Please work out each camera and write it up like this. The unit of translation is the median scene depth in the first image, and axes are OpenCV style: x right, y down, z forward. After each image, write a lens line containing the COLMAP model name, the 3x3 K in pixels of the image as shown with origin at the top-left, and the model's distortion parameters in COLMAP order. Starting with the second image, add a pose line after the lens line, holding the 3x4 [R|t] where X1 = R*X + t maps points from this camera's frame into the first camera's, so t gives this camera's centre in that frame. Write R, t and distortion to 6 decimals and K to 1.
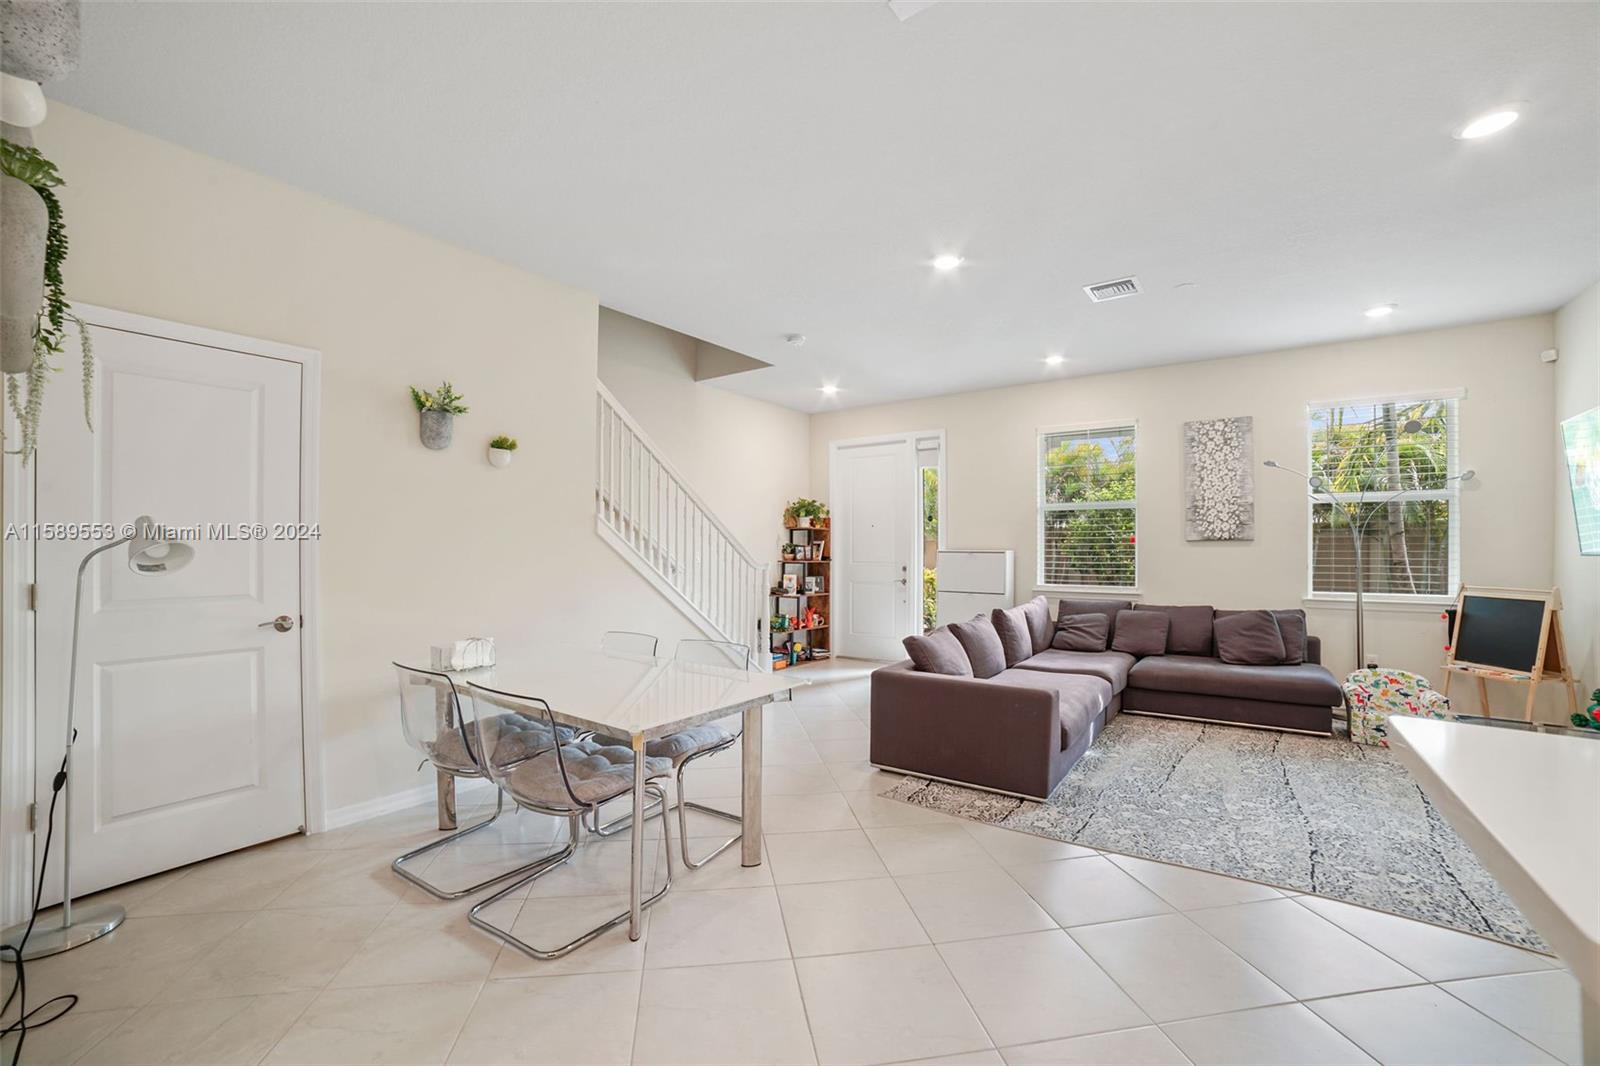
lens RADIAL K [[650.4, 0, 802.9], [0, 650.4, 551.7], [0, 0, 1]] dist [-0.103369, 0.038940]
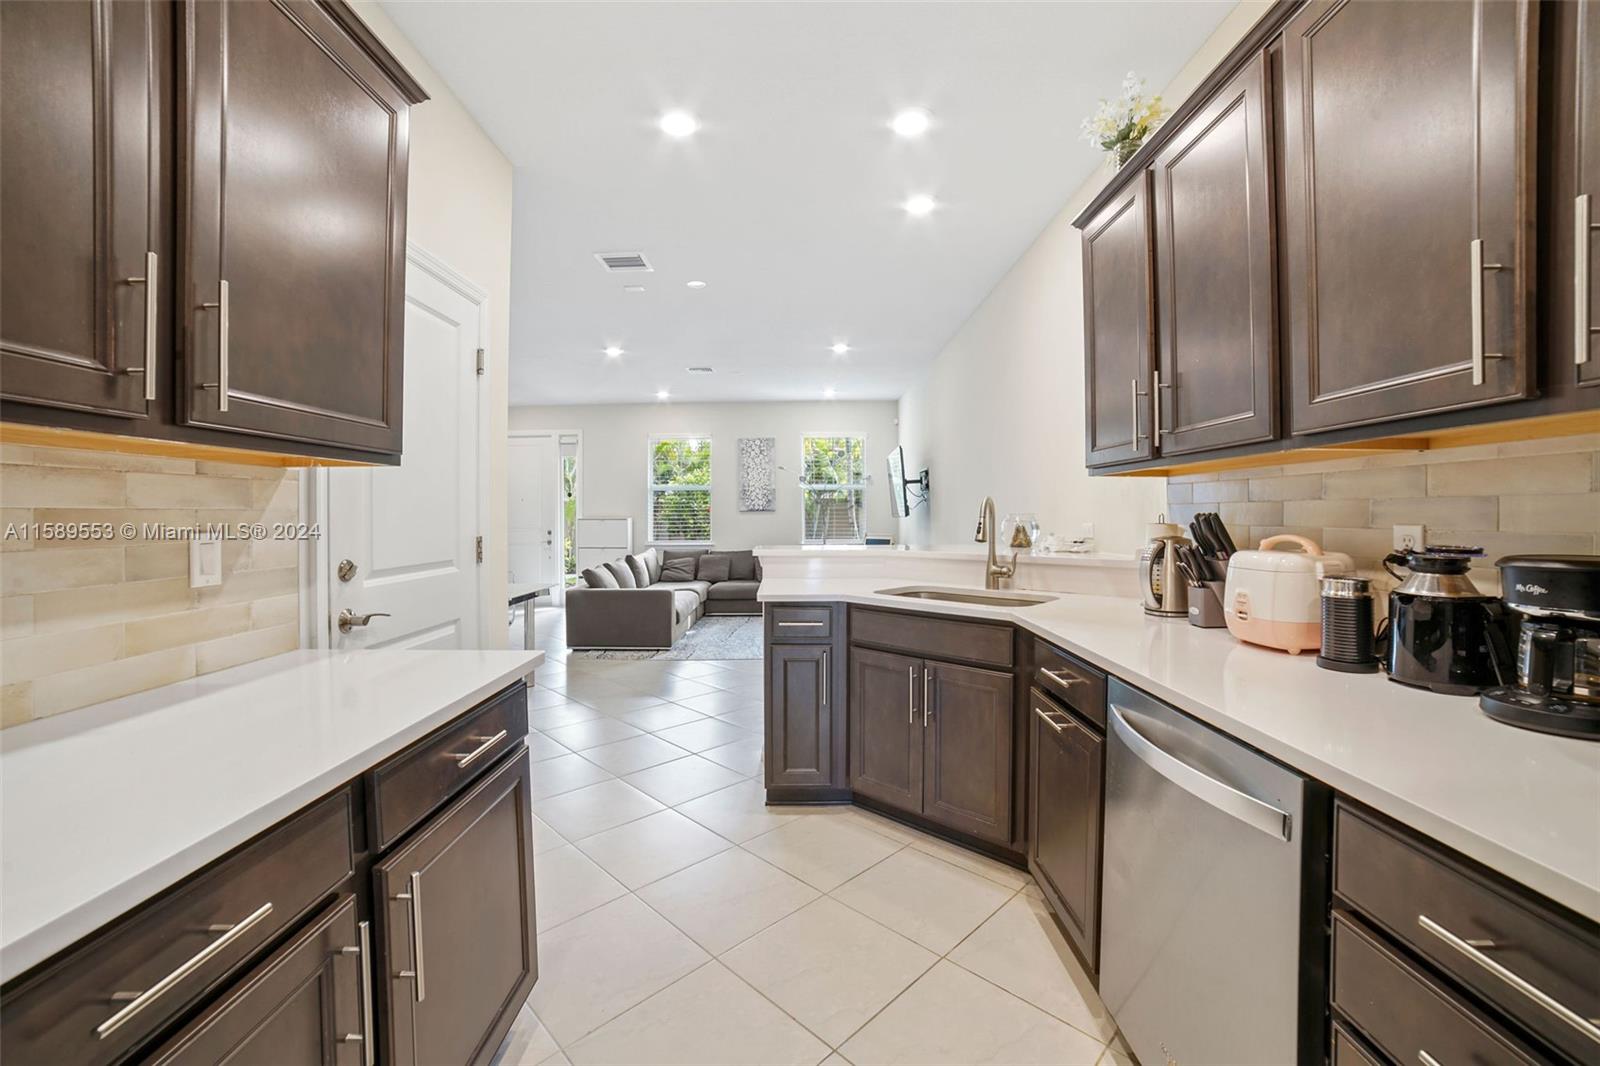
lens RADIAL K [[652.8, 0, 801.7], [0, 652.8, 517.9], [0, 0, 1]] dist [-0.106800, 0.040433]
pose [[0.811295, -0.006885, 0.584597, -0.283283], [0.009927, 0.999949, -0.002000, 0.006171], [-0.584553, 0.007426, 0.811321, -0.532720]]
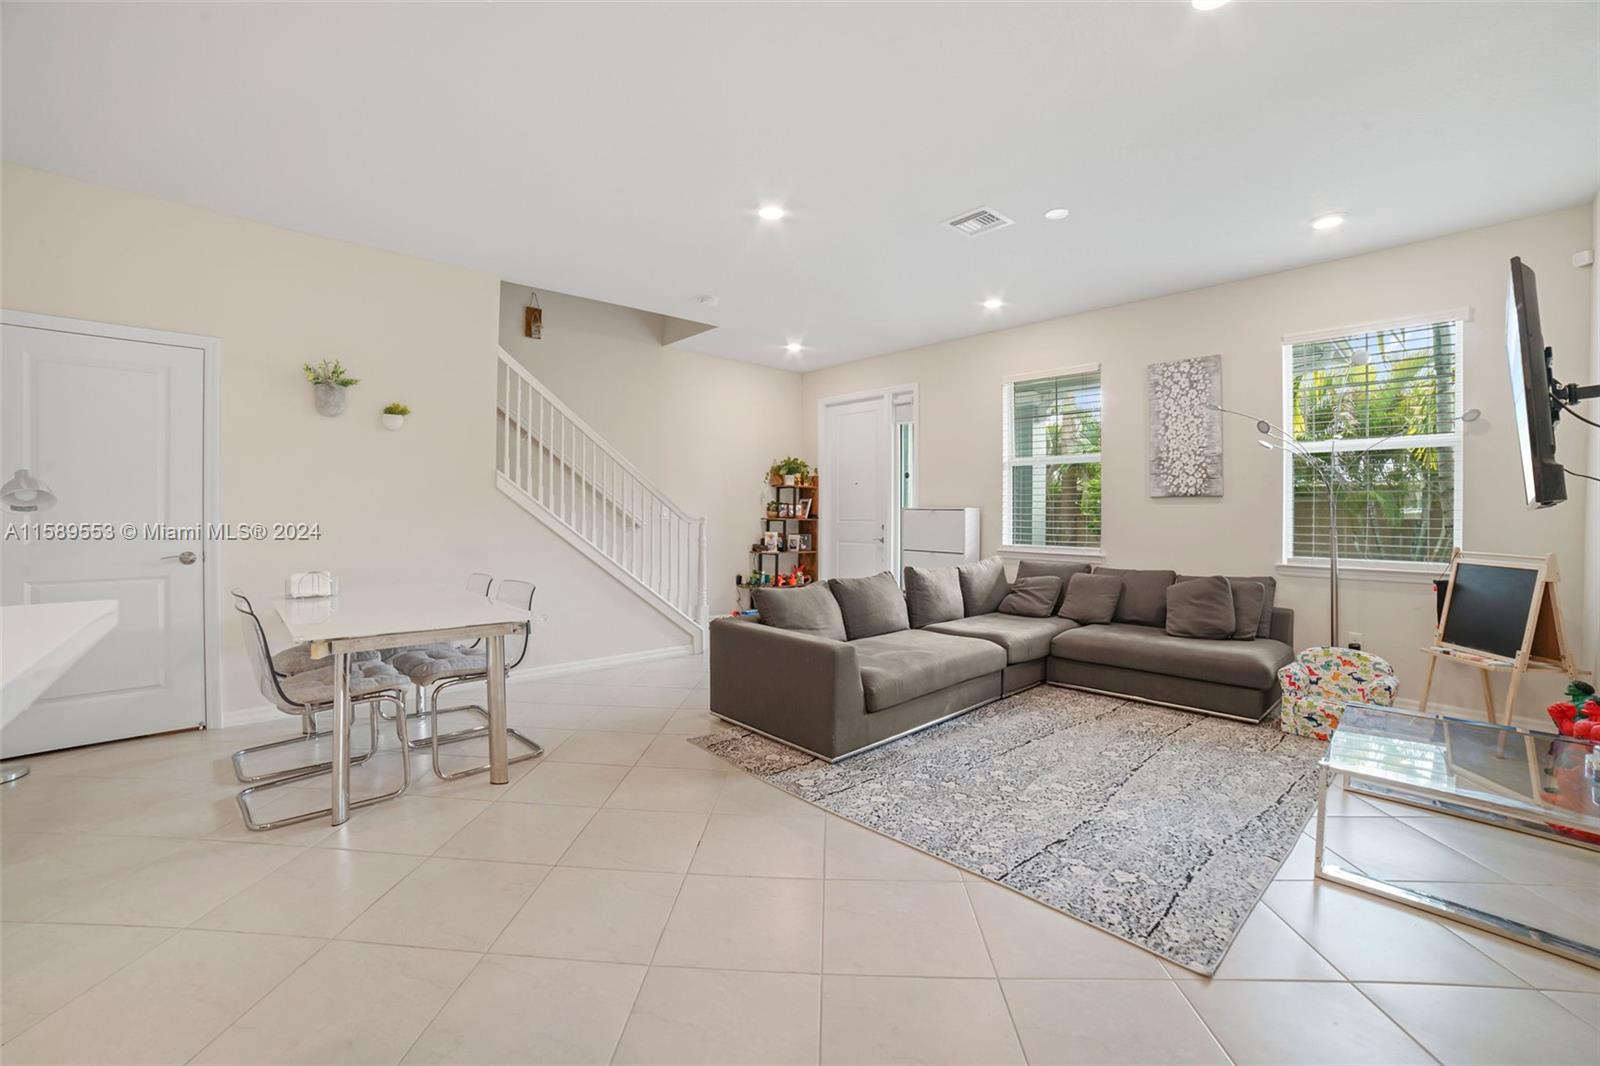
lens RADIAL K [[652.8, 0, 801.7], [0, 652.8, 517.9], [0, 0, 1]] dist [-0.106800, 0.040433]
pose [[0.979273, 0.007472, -0.202408, 0.351605], [-0.006534, 0.999965, 0.005301, 0.011941], [0.202441, -0.003869, 0.979287, 0.020147]]
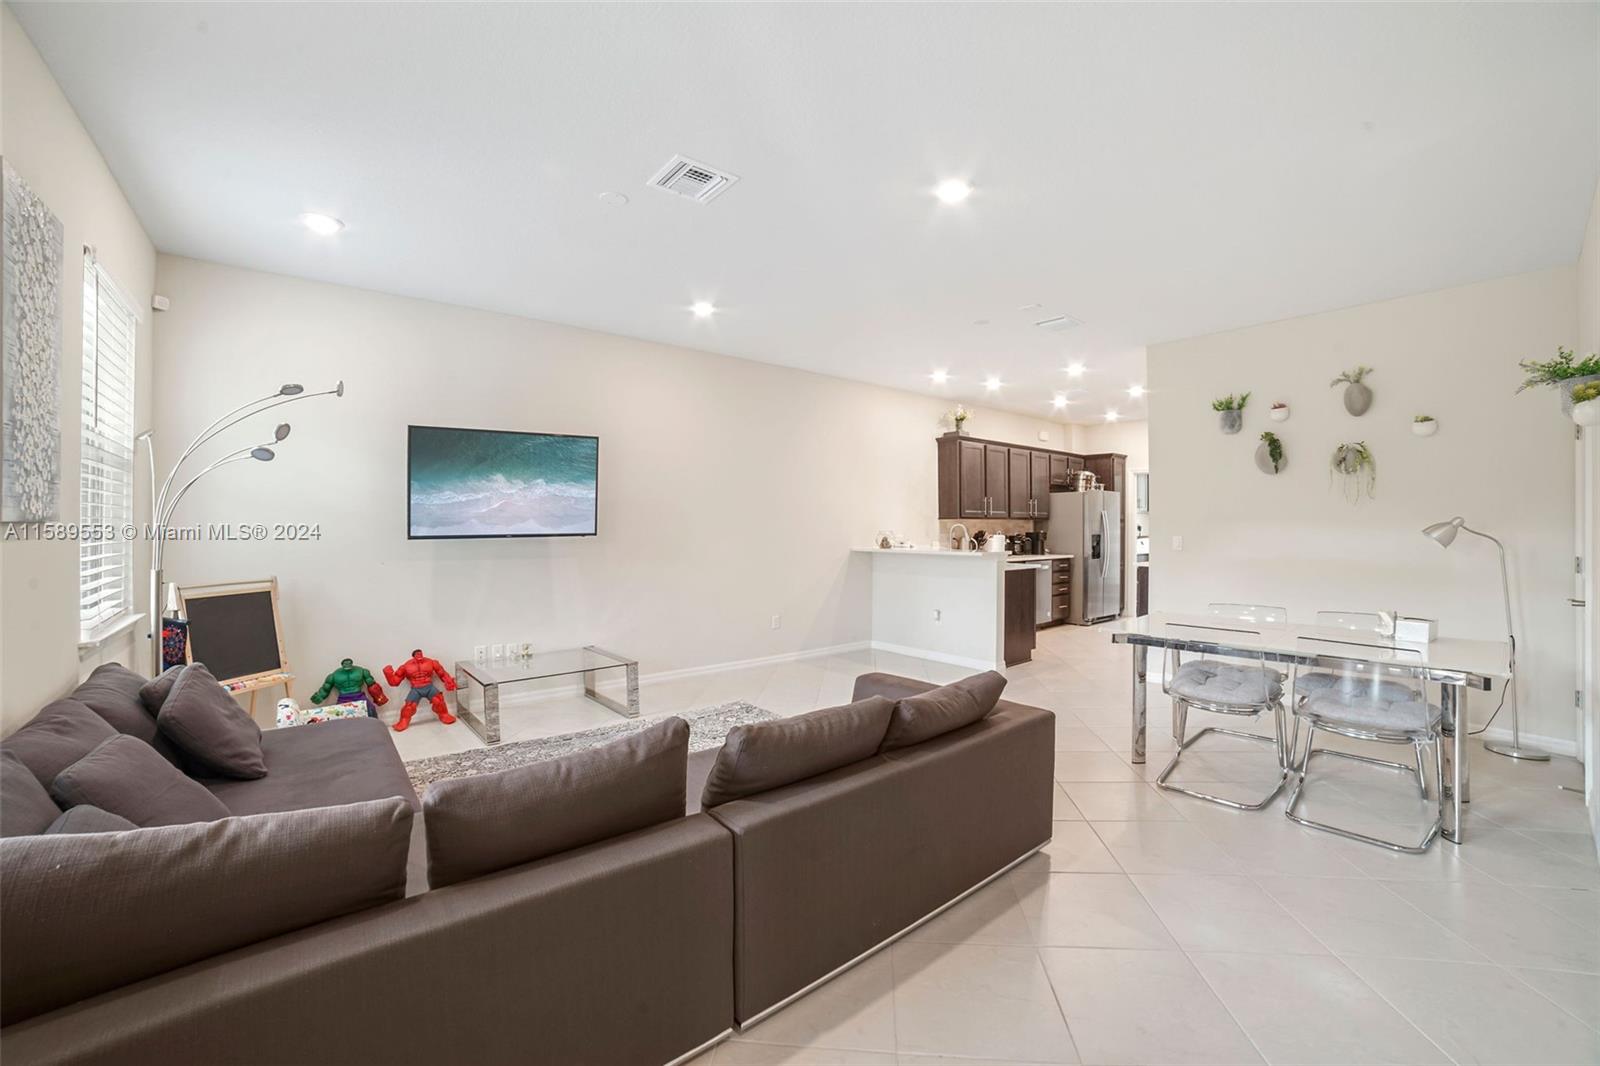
lens RADIAL K [[652.8, 0, 801.7], [0, 652.8, 517.9], [0, 0, 1]] dist [-0.106800, 0.040433]
pose [[-0.964785, 0.002605, 0.263027, 0.146585], [0.001549, 0.999990, -0.004222, -0.020581], [-0.263035, -0.003666, -0.964779, 1.362457]]
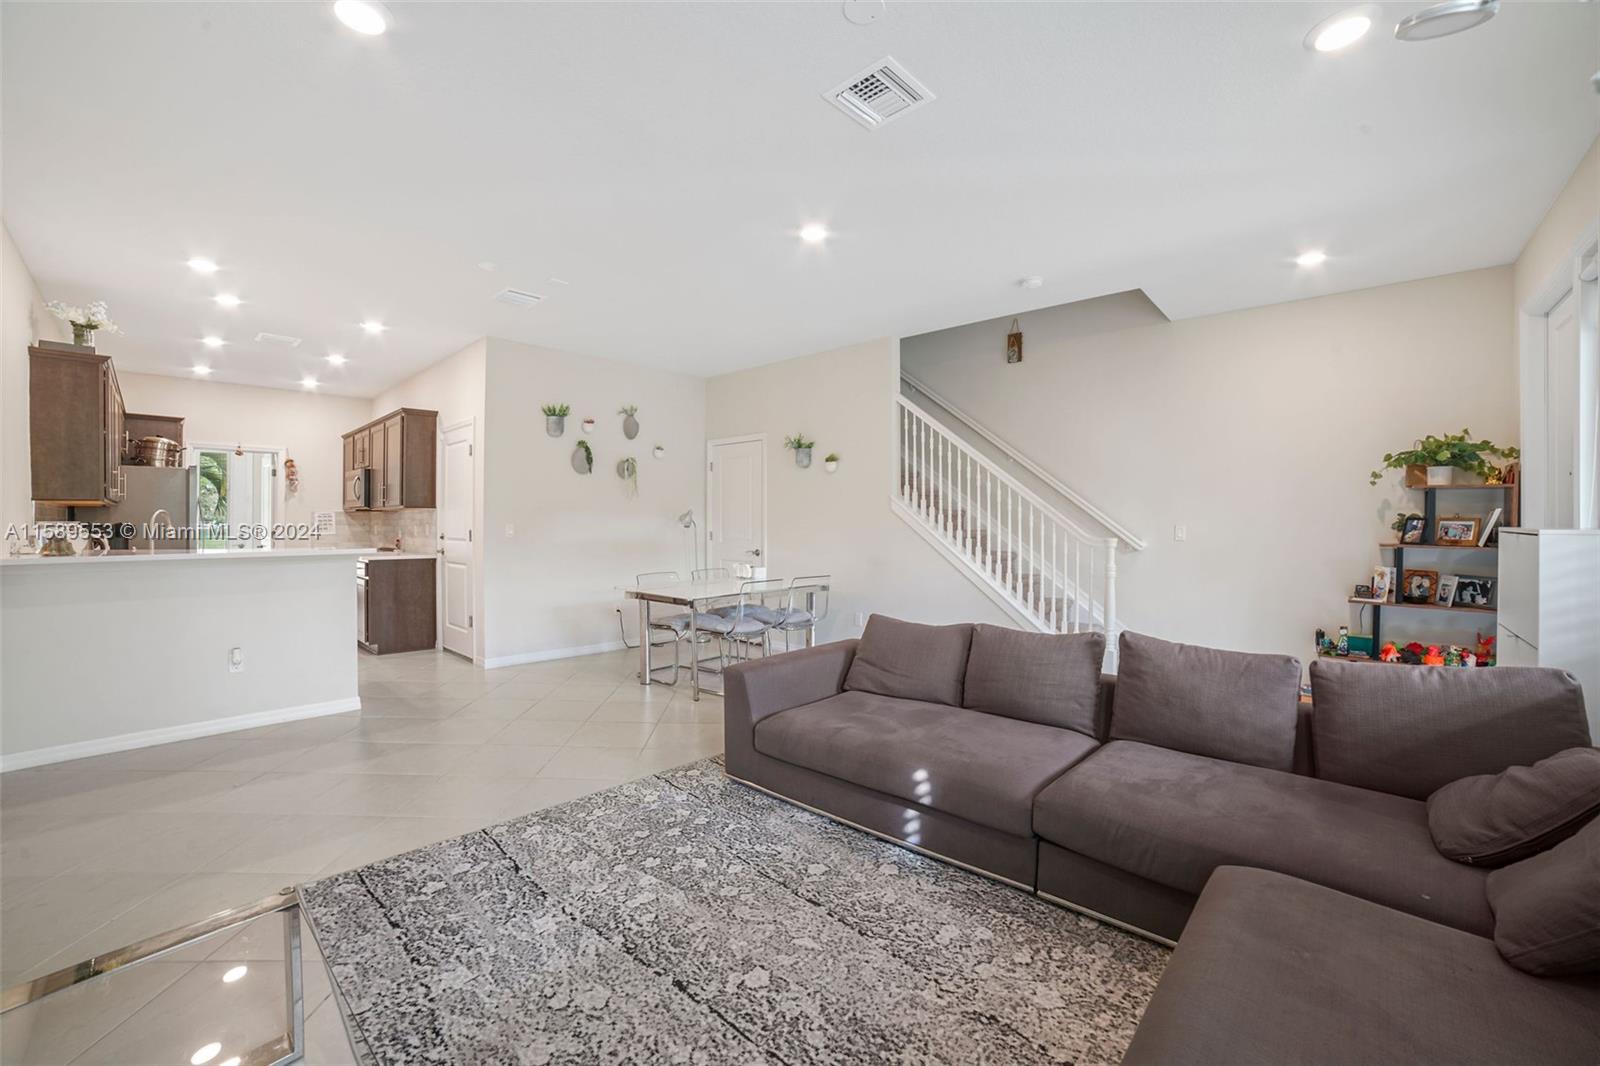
lens RADIAL K [[652.8, 0, 801.7], [0, 652.8, 517.9], [0, 0, 1]] dist [-0.106800, 0.040433]
pose [[-0.122567, -0.001463, -0.992459, 0.904361], [-0.006672, 0.999978, -0.000650, -0.008004], [0.992438, 0.006542, -0.122574, 0.814601]]
